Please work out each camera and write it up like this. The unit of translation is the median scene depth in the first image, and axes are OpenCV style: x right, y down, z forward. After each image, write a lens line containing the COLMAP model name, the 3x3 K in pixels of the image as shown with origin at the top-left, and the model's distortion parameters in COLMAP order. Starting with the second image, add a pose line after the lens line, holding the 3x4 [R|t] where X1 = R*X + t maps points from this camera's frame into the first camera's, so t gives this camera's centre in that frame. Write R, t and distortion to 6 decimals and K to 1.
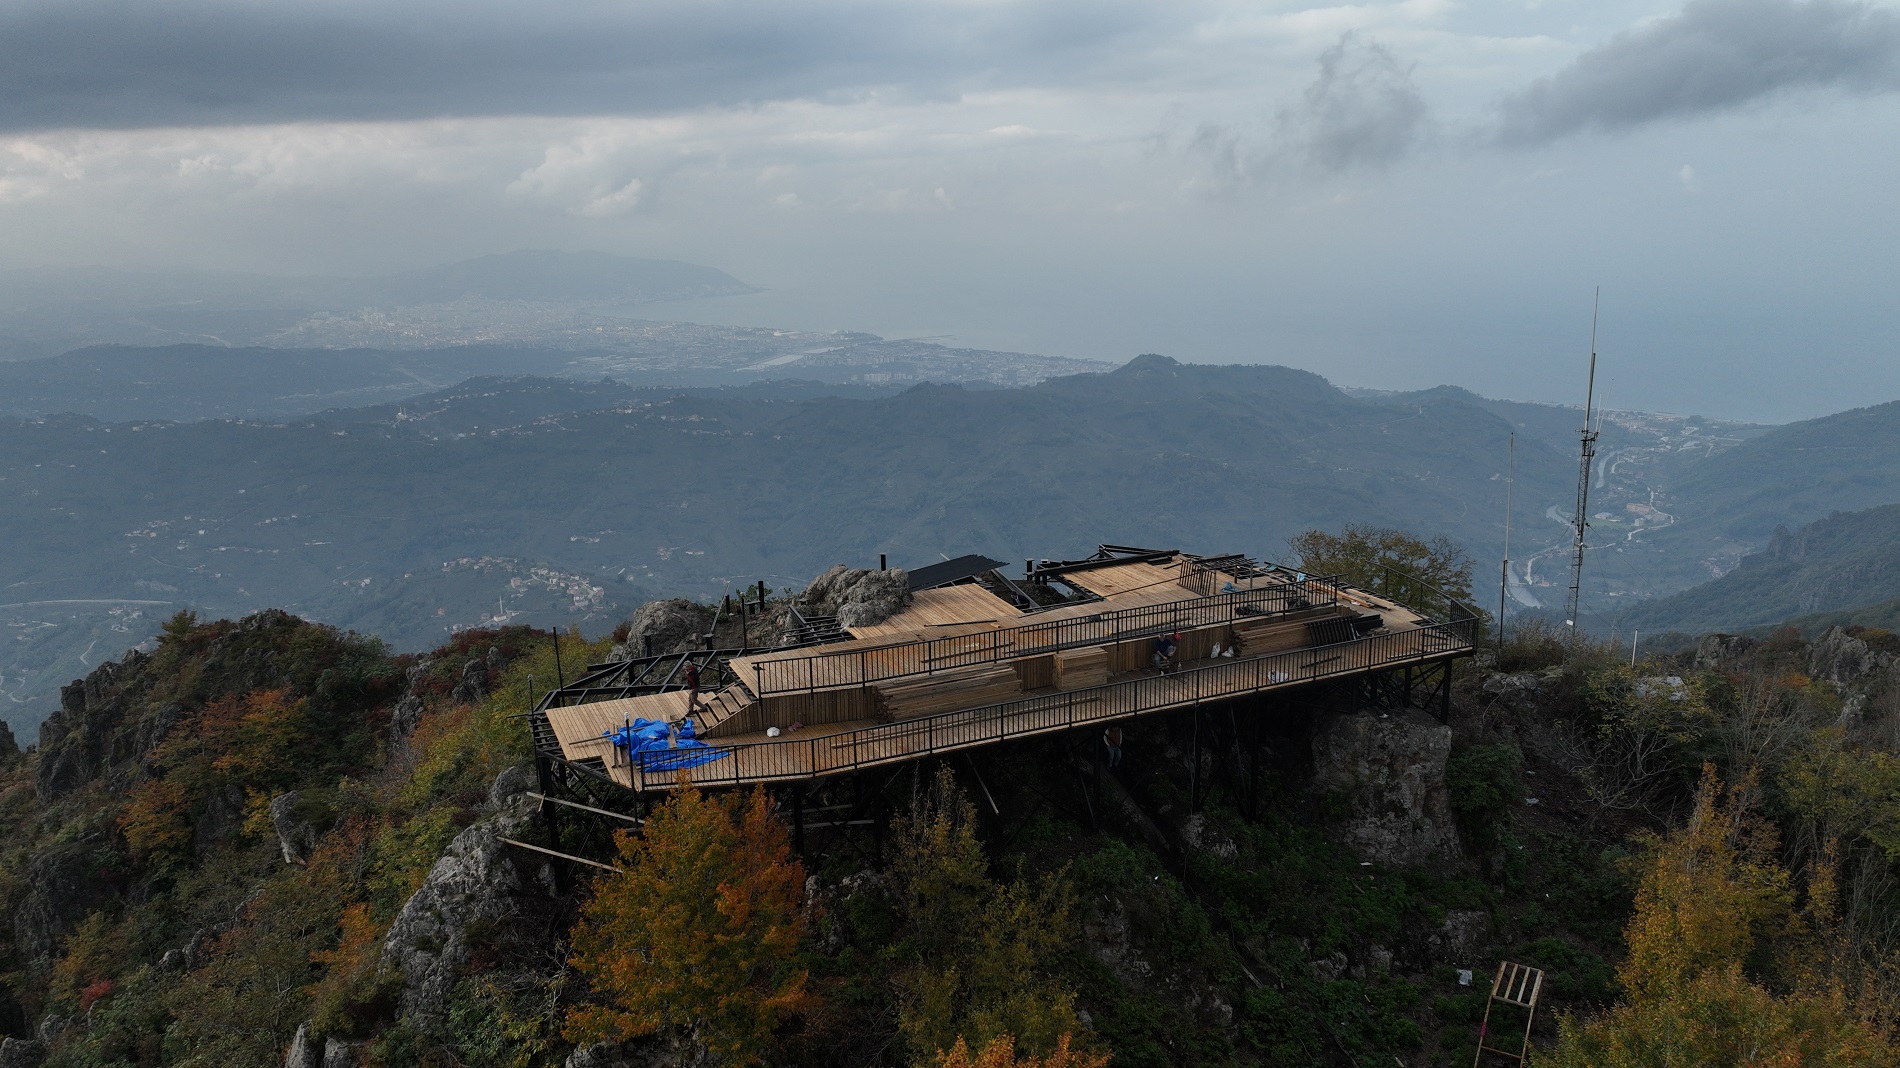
lens RADIAL K [[1382.1, 0, 950.0], [0, 1382.1, 534.0], [0, 0, 1]] dist [0.008041, -0.007889]
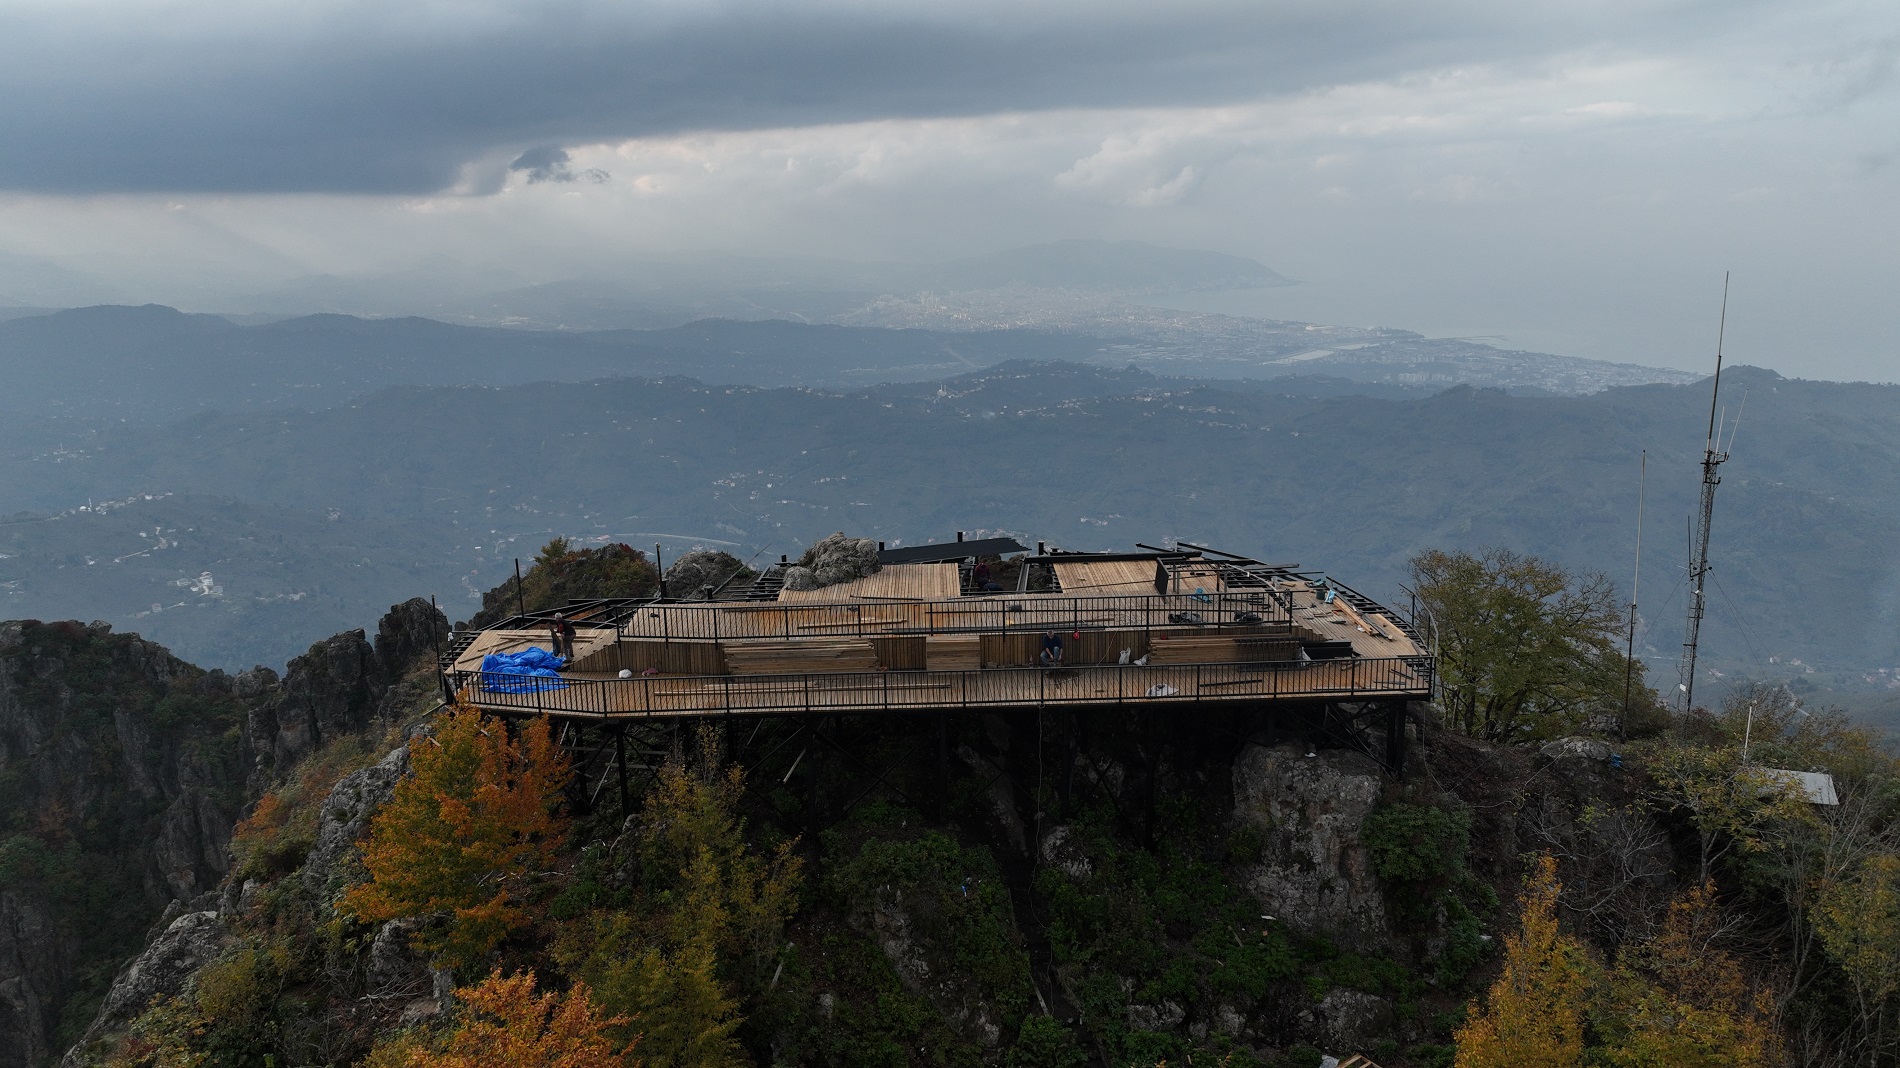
lens RADIAL K [[1382.1, 0, 950.0], [0, 1382.1, 534.0], [0, 0, 1]] dist [0.008041, -0.007889]
pose [[0.919899, 0.089750, -0.381747, 0.367668], [-0.087746, 0.995884, 0.022693, -0.006416], [0.382213, 0.012622, 0.923988, 0.088789]]
